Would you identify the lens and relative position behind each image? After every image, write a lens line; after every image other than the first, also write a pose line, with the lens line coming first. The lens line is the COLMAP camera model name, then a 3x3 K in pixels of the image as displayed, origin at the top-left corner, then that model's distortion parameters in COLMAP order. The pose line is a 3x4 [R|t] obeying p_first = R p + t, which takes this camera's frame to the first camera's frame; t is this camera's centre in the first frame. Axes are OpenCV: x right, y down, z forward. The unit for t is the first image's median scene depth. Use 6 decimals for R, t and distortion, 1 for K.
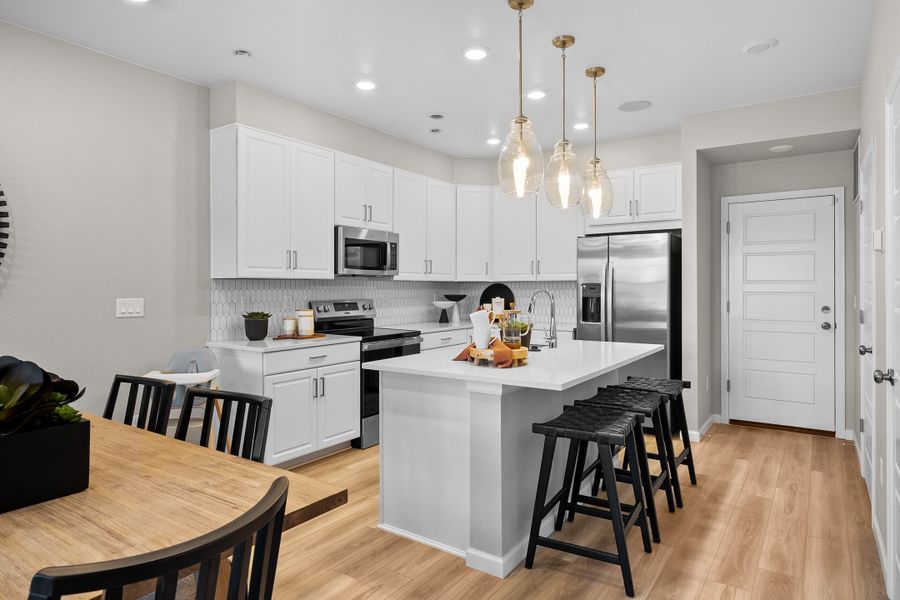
lens RADIAL K [[532.0, 0, 441.3], [0, 532.0, 284.5], [0, 0, 1]] dist [0.000281, 0.000759]
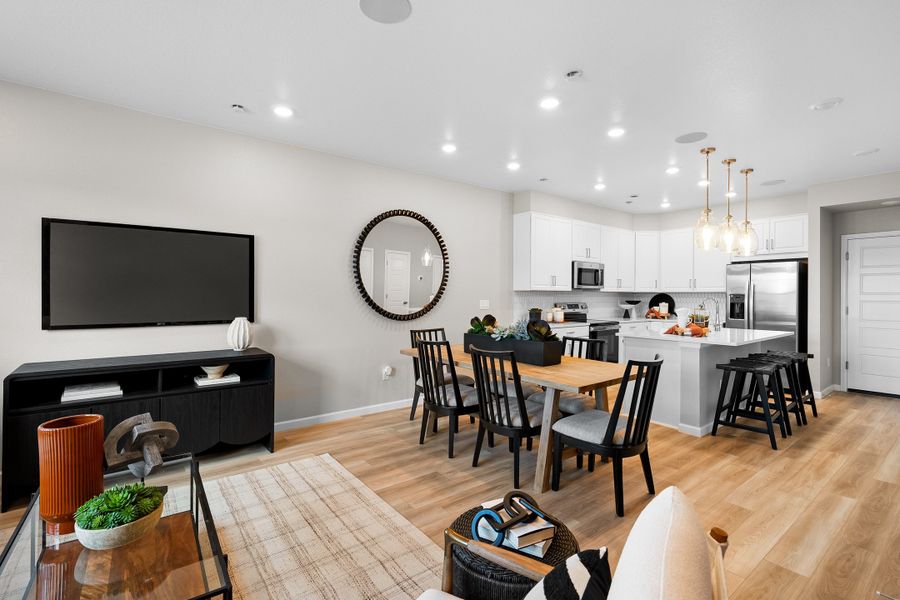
lens RADIAL K [[398.6, 0, 451.8], [0, 398.6, 293.3], [0, 0, 1]] dist [-0.001698, -0.000519]
pose [[0.953082, 0.005239, -0.302668, -0.168370], [-0.005026, 0.999986, 0.001483, -0.002016], [0.302672, 0.000108, 0.953095, -0.379769]]
